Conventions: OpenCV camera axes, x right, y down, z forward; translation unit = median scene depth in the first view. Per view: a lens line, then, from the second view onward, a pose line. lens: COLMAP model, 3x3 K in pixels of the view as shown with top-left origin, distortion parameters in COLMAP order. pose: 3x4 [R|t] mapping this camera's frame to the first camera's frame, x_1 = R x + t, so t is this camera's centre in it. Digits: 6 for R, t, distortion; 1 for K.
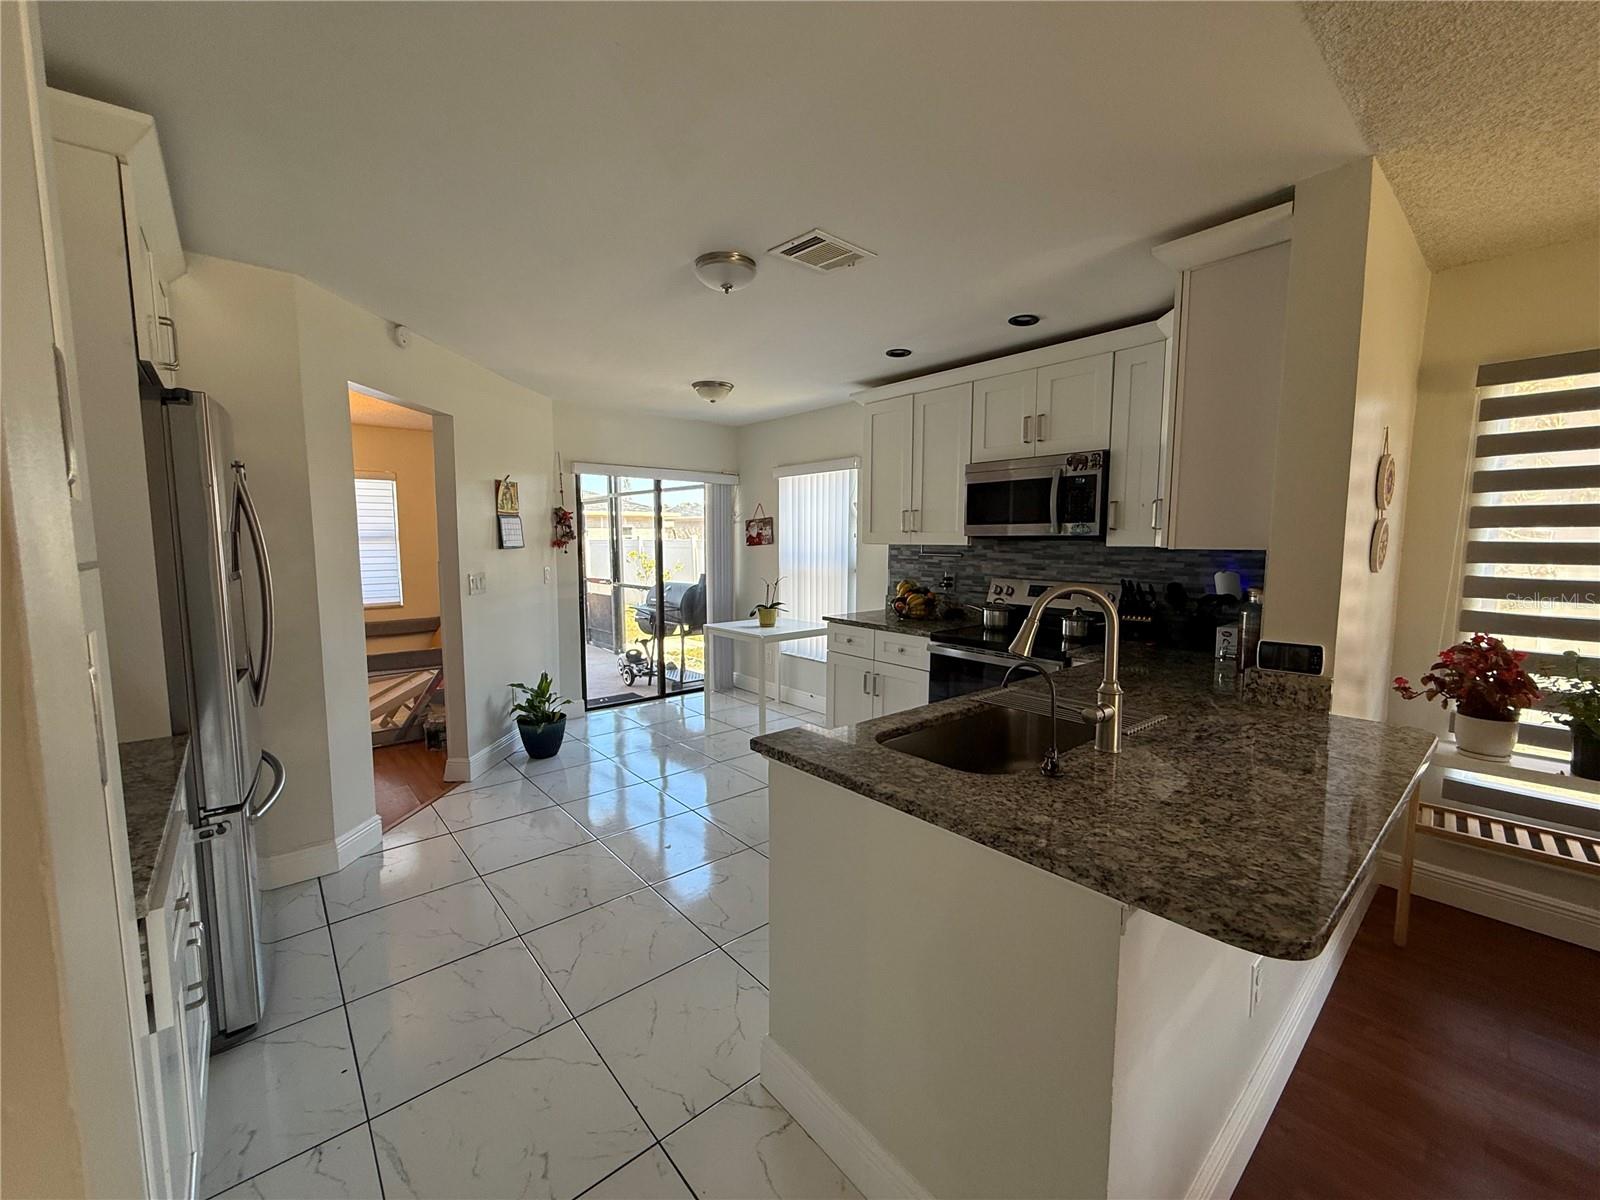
lens RADIAL K [[639.6, 0, 797.6], [0, 639.6, 597.4], [0, 0, 1]] dist [0.002010, -0.000207]
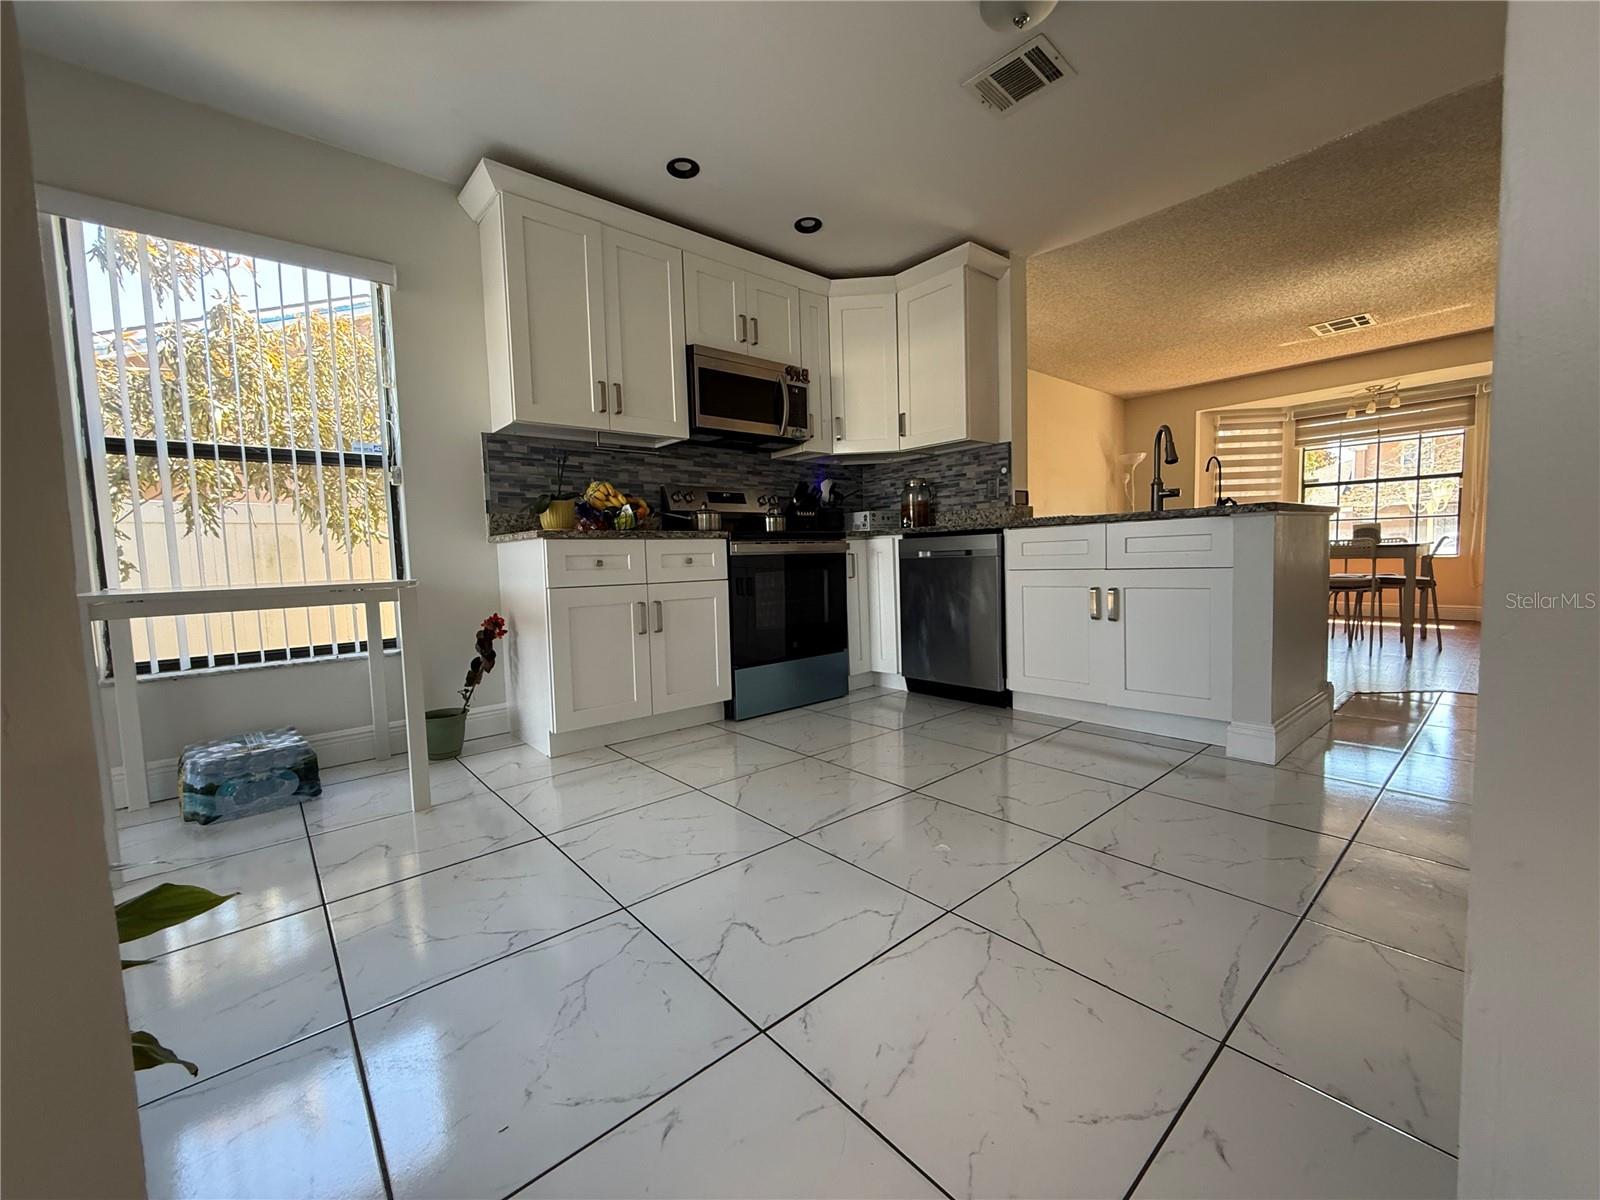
lens RADIAL K [[639.6, 0, 796.8], [0, 639.6, 592.9], [0, 0, 1]] dist [0.002010, -0.000207]
pose [[-0.002515, -0.065758, 0.997832, -0.762476], [0.122367, 0.990317, 0.065571, 0.107077], [-0.992482, 0.122266, 0.005556, 1.085896]]
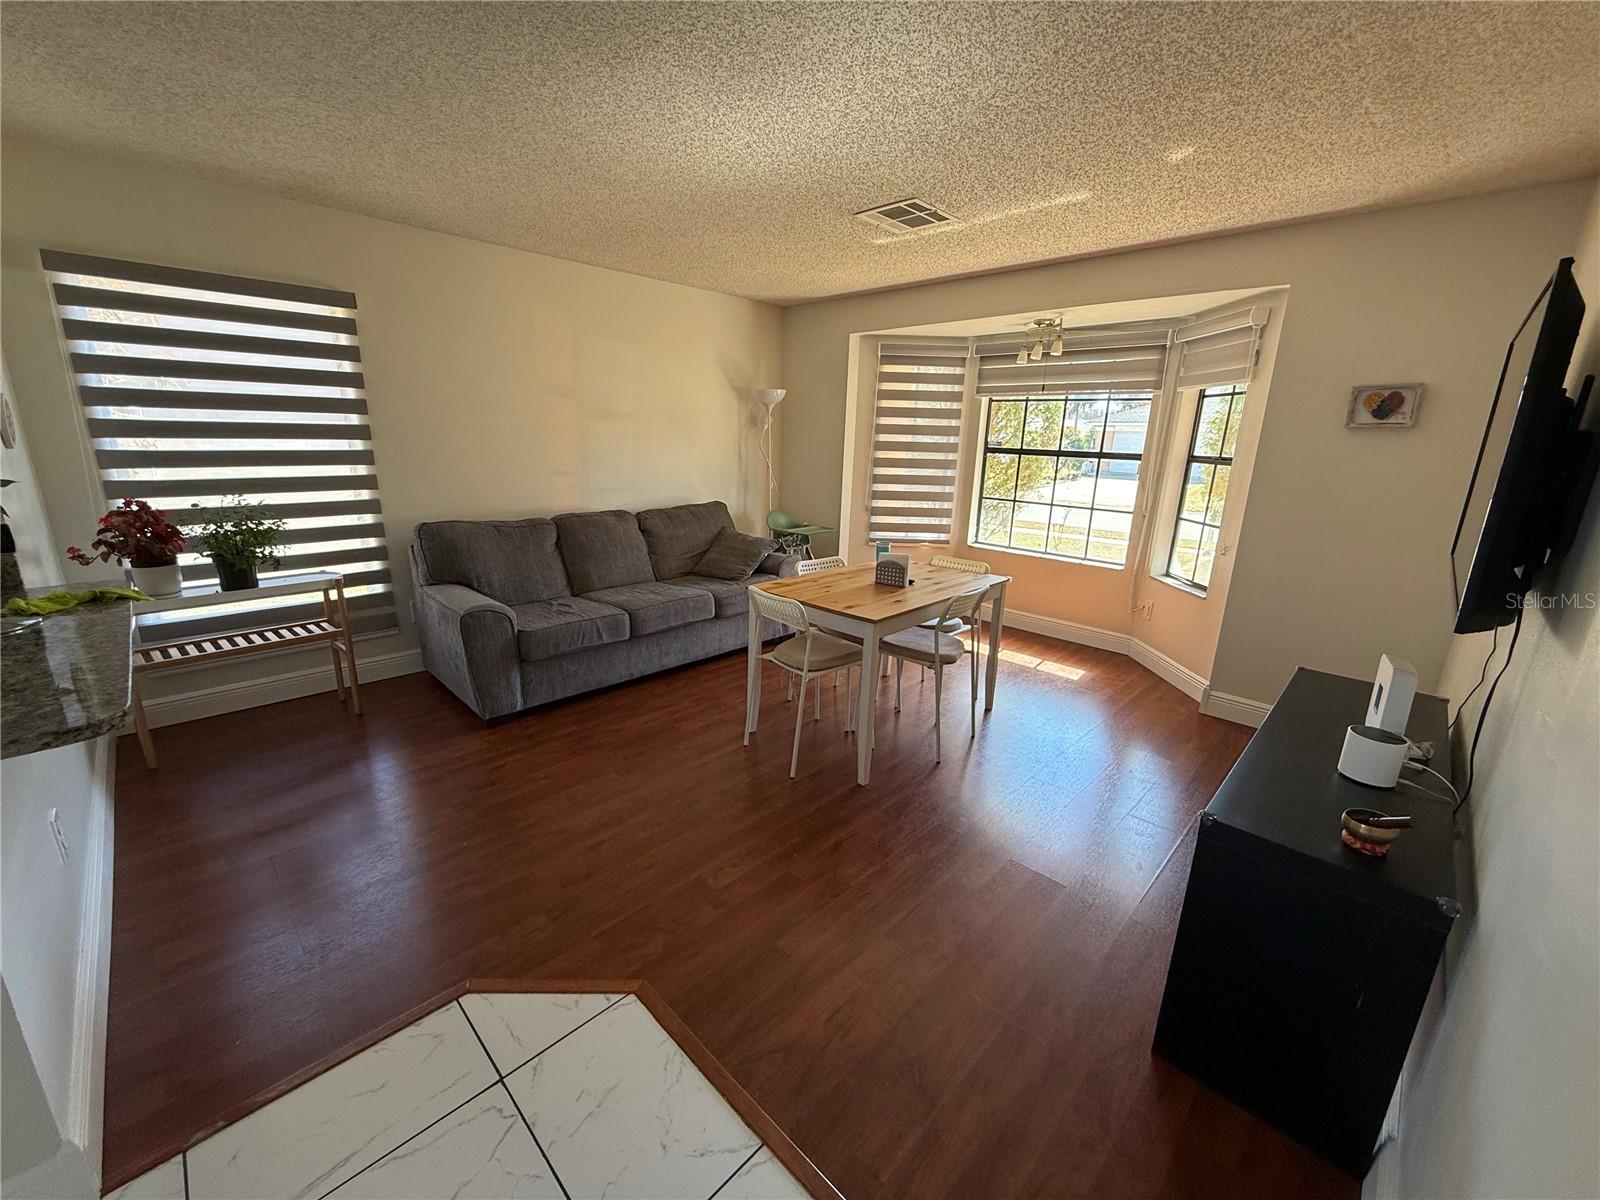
lens RADIAL K [[639.6, 0, 794.4], [0, 639.6, 601.7], [0, 0, 1]] dist [0.002010, -0.000207]
pose [[-0.074534, -0.258280, 0.963191, -0.169185], [0.065805, 0.962498, 0.263186, 0.006451], [-0.995045, 0.082999, -0.054743, -0.116191]]
